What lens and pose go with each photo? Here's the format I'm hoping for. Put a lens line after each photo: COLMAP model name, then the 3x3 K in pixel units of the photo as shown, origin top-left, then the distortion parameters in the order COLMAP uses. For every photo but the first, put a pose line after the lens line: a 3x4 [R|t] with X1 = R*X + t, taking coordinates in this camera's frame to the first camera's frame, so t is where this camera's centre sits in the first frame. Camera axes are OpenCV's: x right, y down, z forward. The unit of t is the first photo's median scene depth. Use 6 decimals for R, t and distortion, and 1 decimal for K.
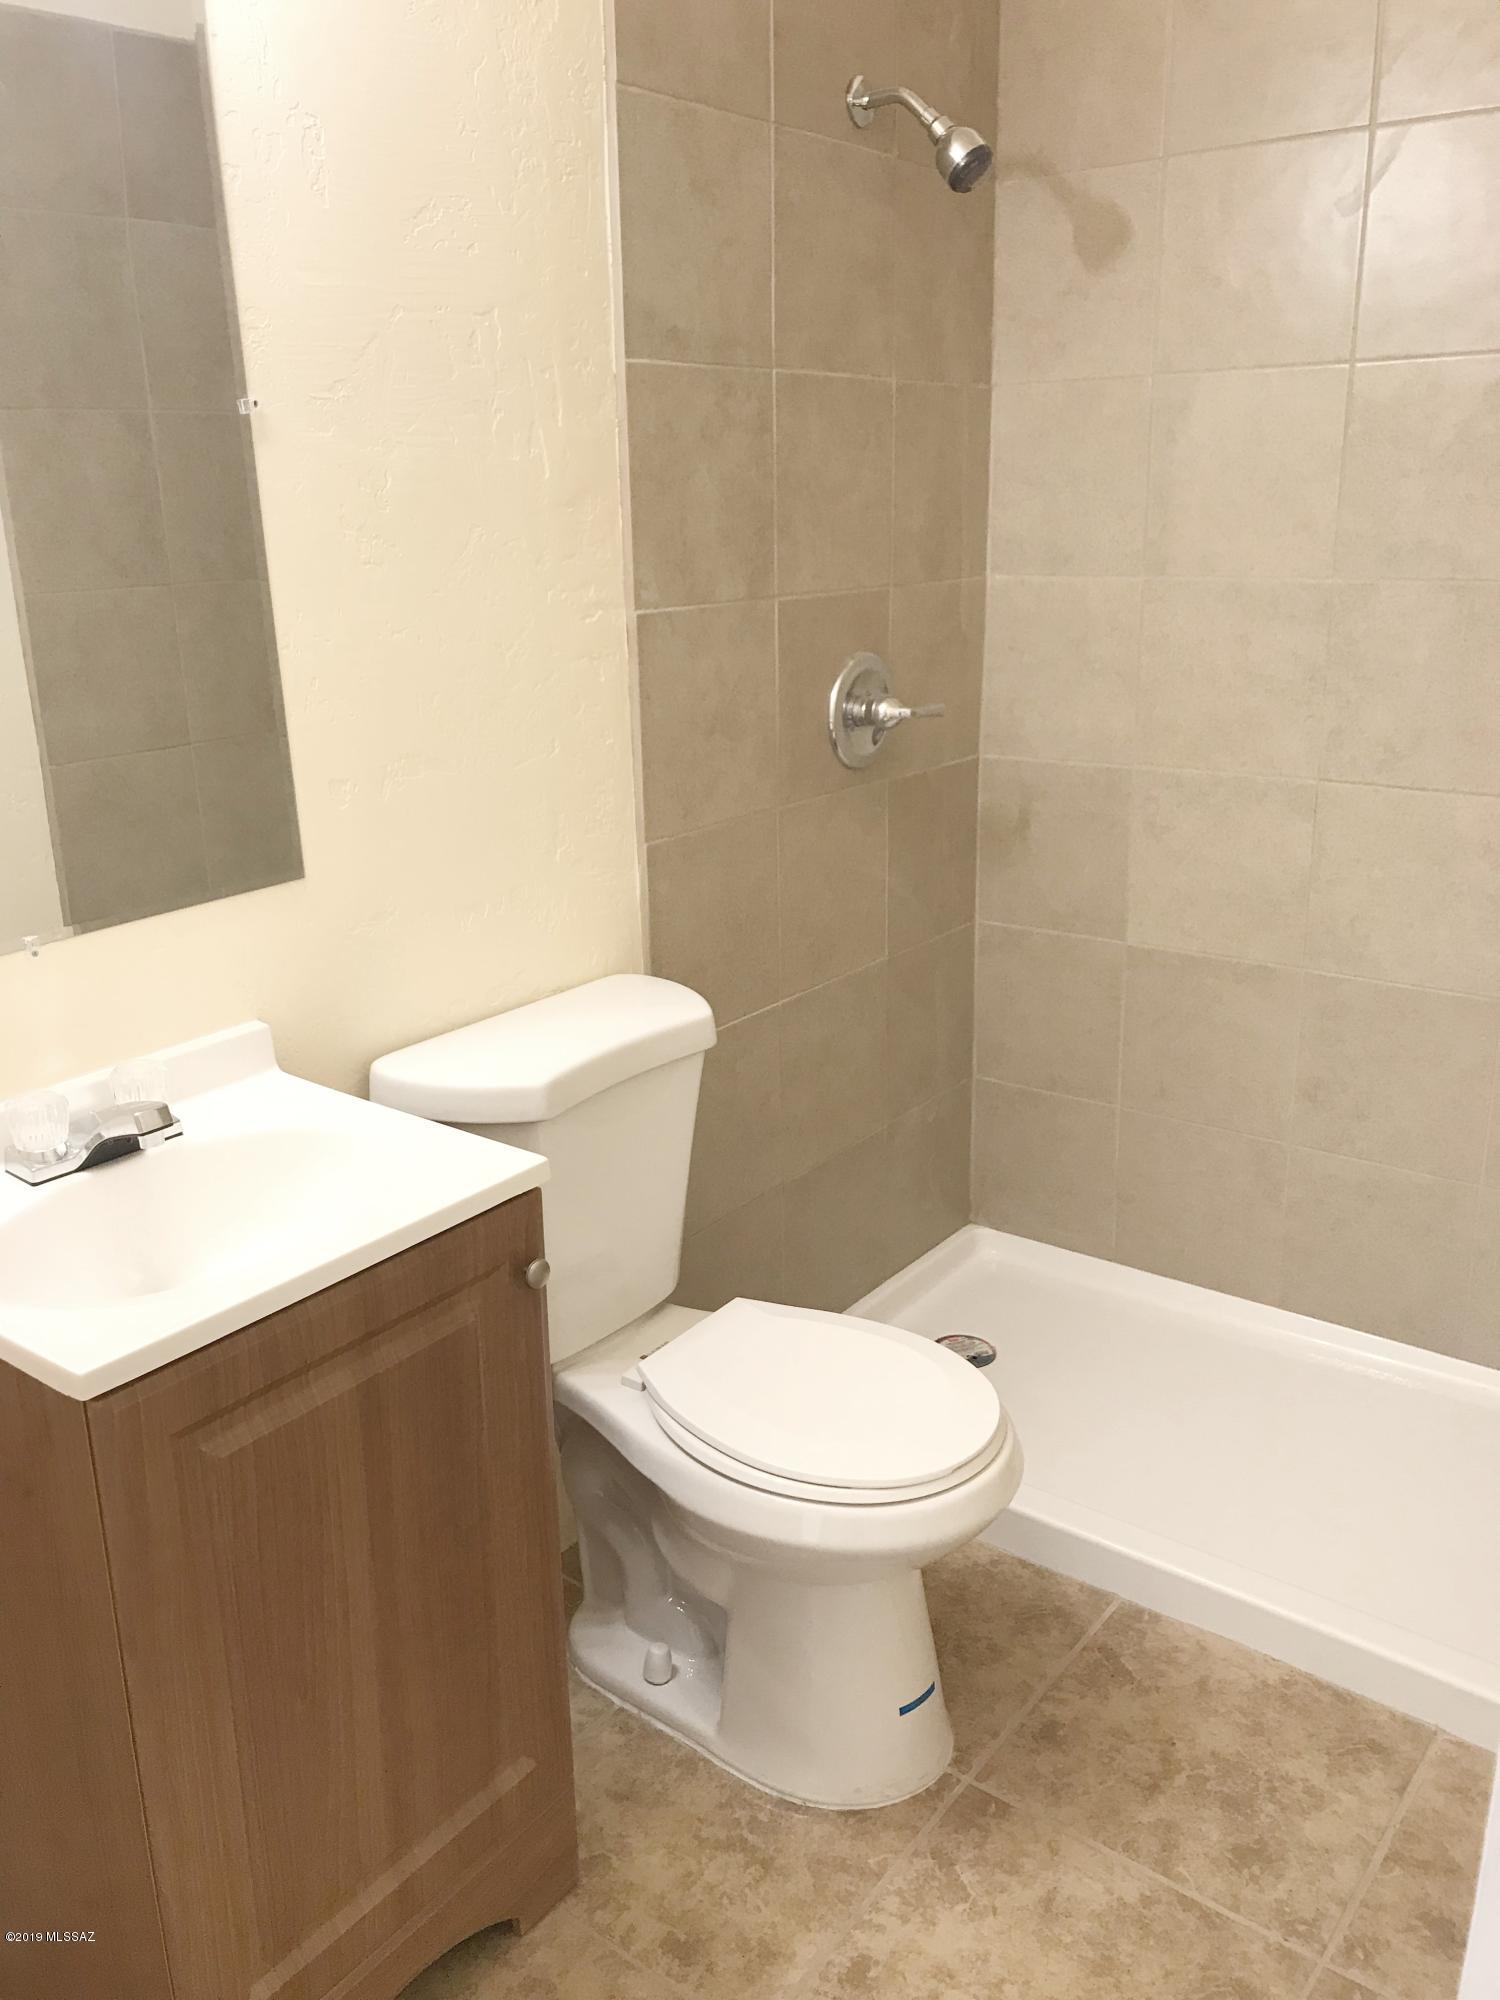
lens RADIAL K [[1650.3, 0, 735.8], [0, 1650.3, 1004.1], [0, 0, 1]] dist [0.055583, -0.062218]
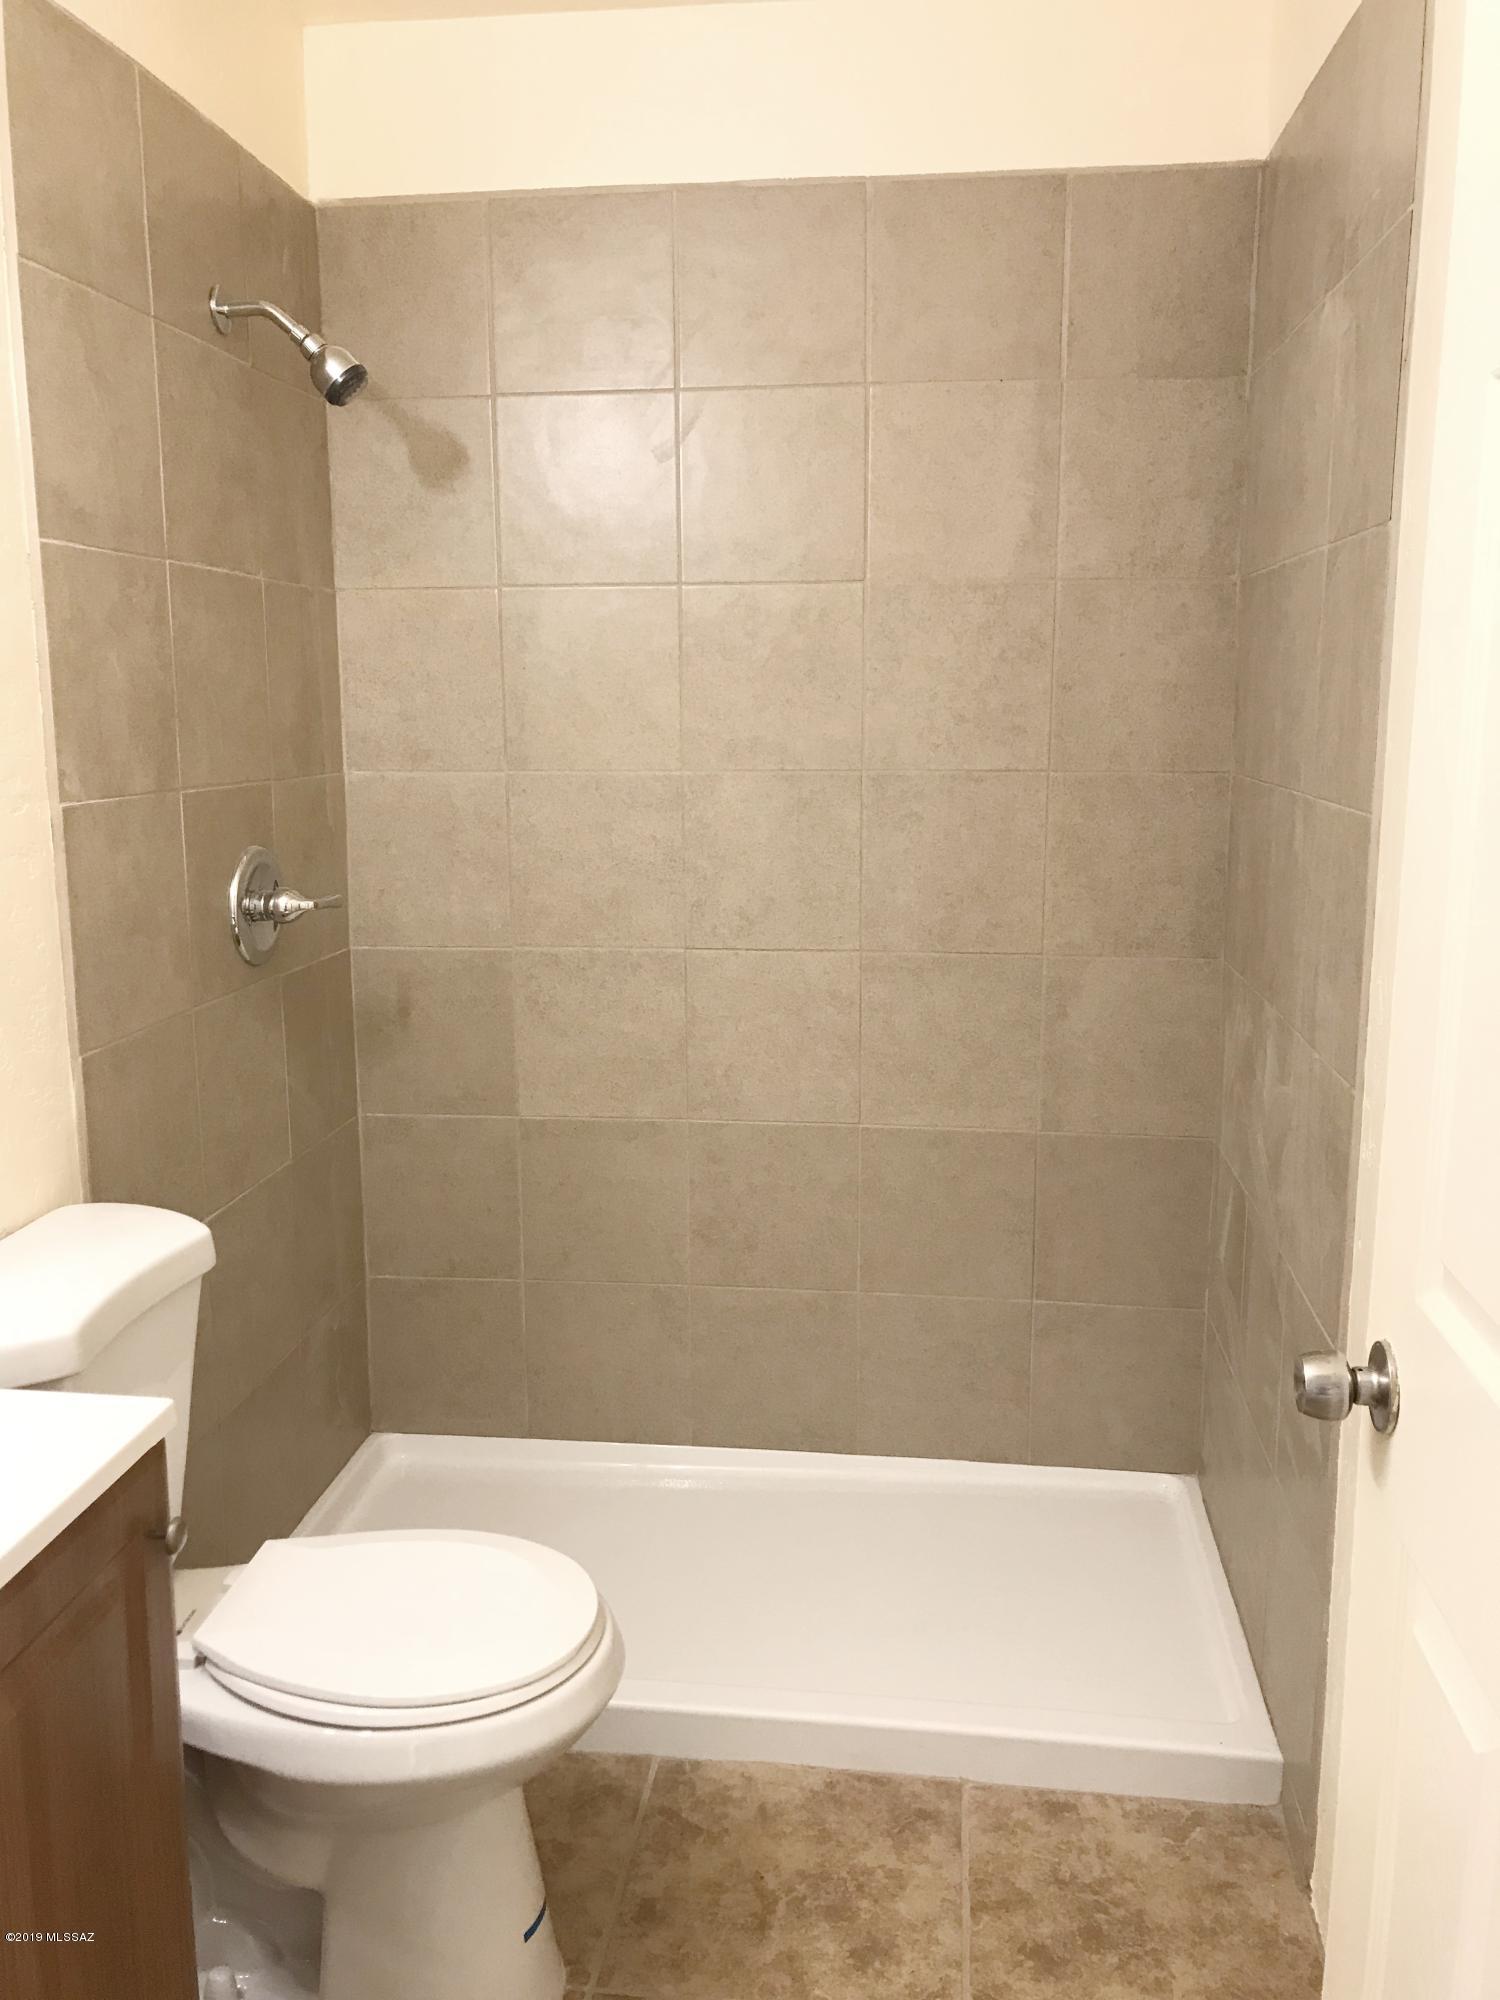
lens RADIAL K [[1650.3, 0, 743.9], [0, 1650.3, 1004.3], [0, 0, 1]] dist [0.055583, -0.062218]
pose [[0.862913, -0.080143, 0.498958, -0.190124], [0.141879, 0.986055, -0.086988, 0.003832], [-0.485028, 0.145855, 0.862249, 0.042742]]
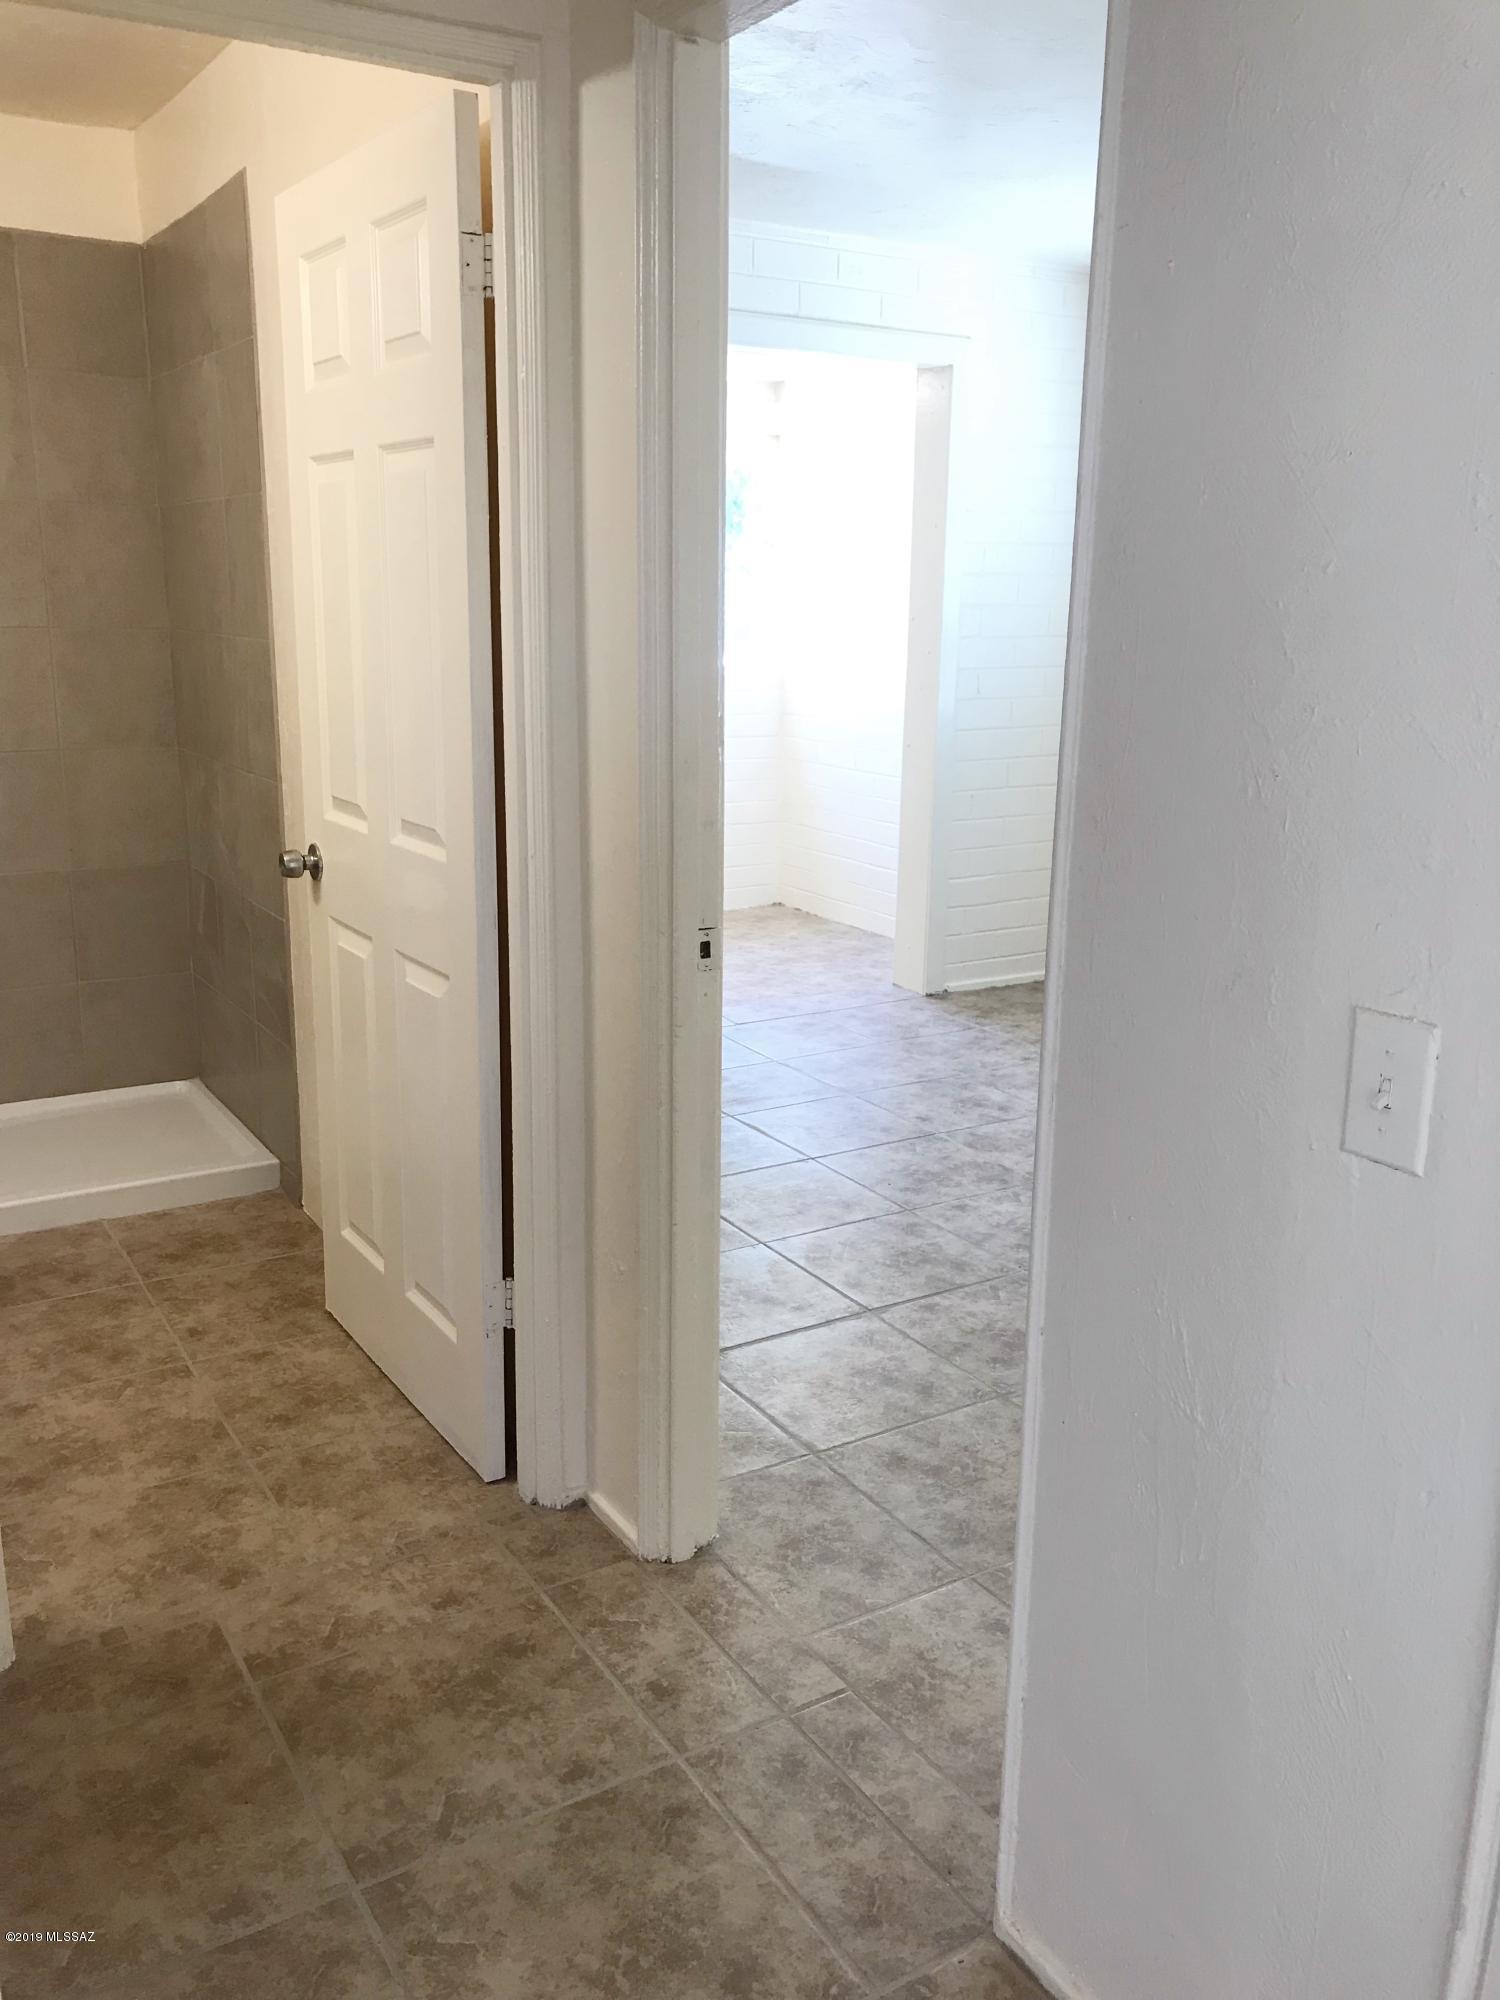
lens RADIAL K [[1650.3, 0, 753.4], [0, 1650.3, 1004.7], [0, 0, 1]] dist [0.055583, -0.062218]
pose [[0.356319, -0.206222, 0.911323, -0.886081], [0.258527, 0.959022, 0.115934, 0.156064], [-0.897887, 0.194292, 0.395032, -0.410718]]
